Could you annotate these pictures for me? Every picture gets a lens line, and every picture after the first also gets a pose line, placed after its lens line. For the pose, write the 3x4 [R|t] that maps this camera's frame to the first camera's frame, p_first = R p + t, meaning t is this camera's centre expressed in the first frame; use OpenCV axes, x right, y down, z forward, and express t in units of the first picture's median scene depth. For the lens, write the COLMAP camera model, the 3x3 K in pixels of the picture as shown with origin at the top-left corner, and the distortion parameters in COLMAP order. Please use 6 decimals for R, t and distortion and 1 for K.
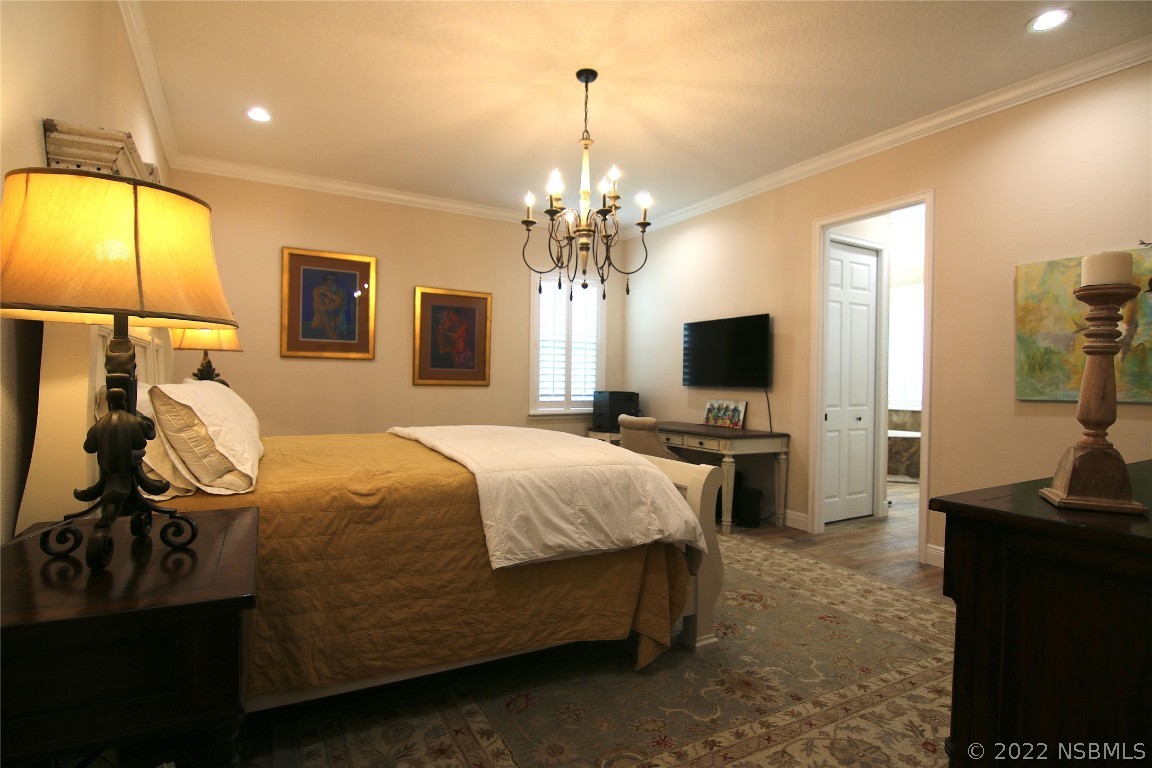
lens RADIAL K [[583.6, 0, 571.6], [0, 583.6, 384.2], [0, 0, 1]] dist [-0.002054, -0.012718]
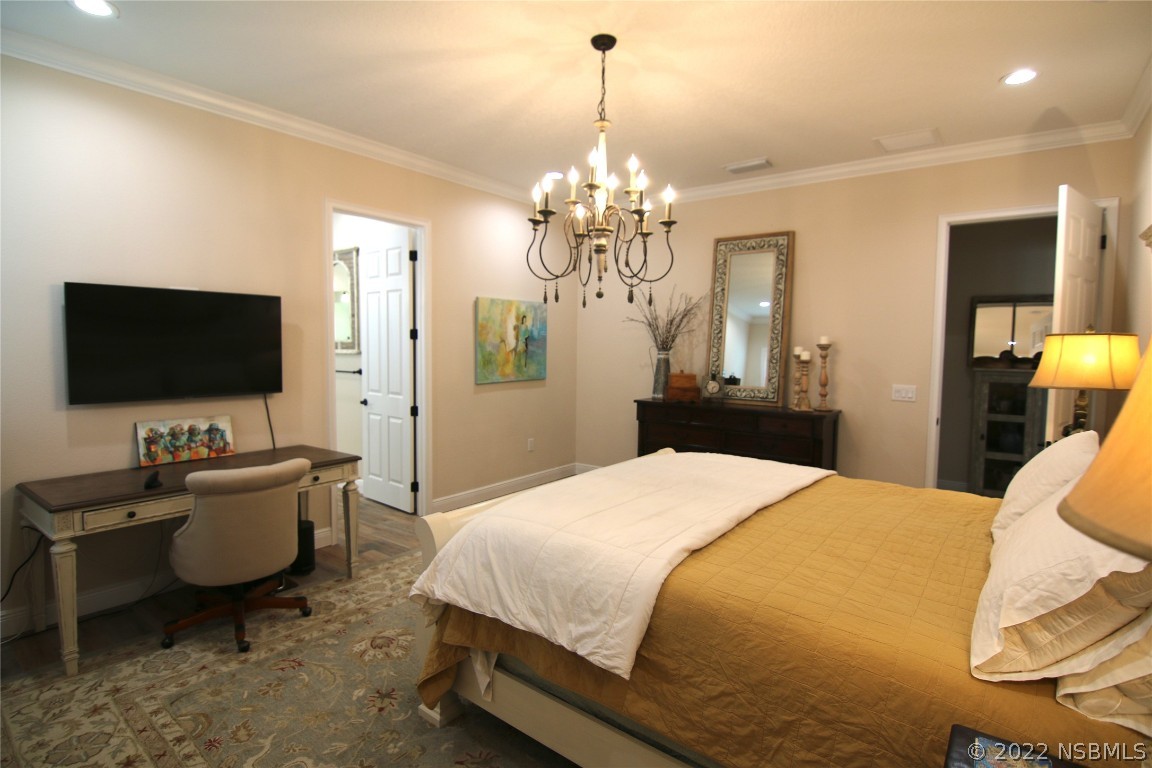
lens RADIAL K [[583.6, 0, 571.6], [0, 583.6, 384.2], [0, 0, 1]] dist [-0.002054, -0.012718]
pose [[-0.378939, -0.085982, 0.921419, -0.606216], [-0.011544, 0.996036, 0.088197, -0.089747], [-0.925350, 0.022785, -0.378429, 1.080295]]
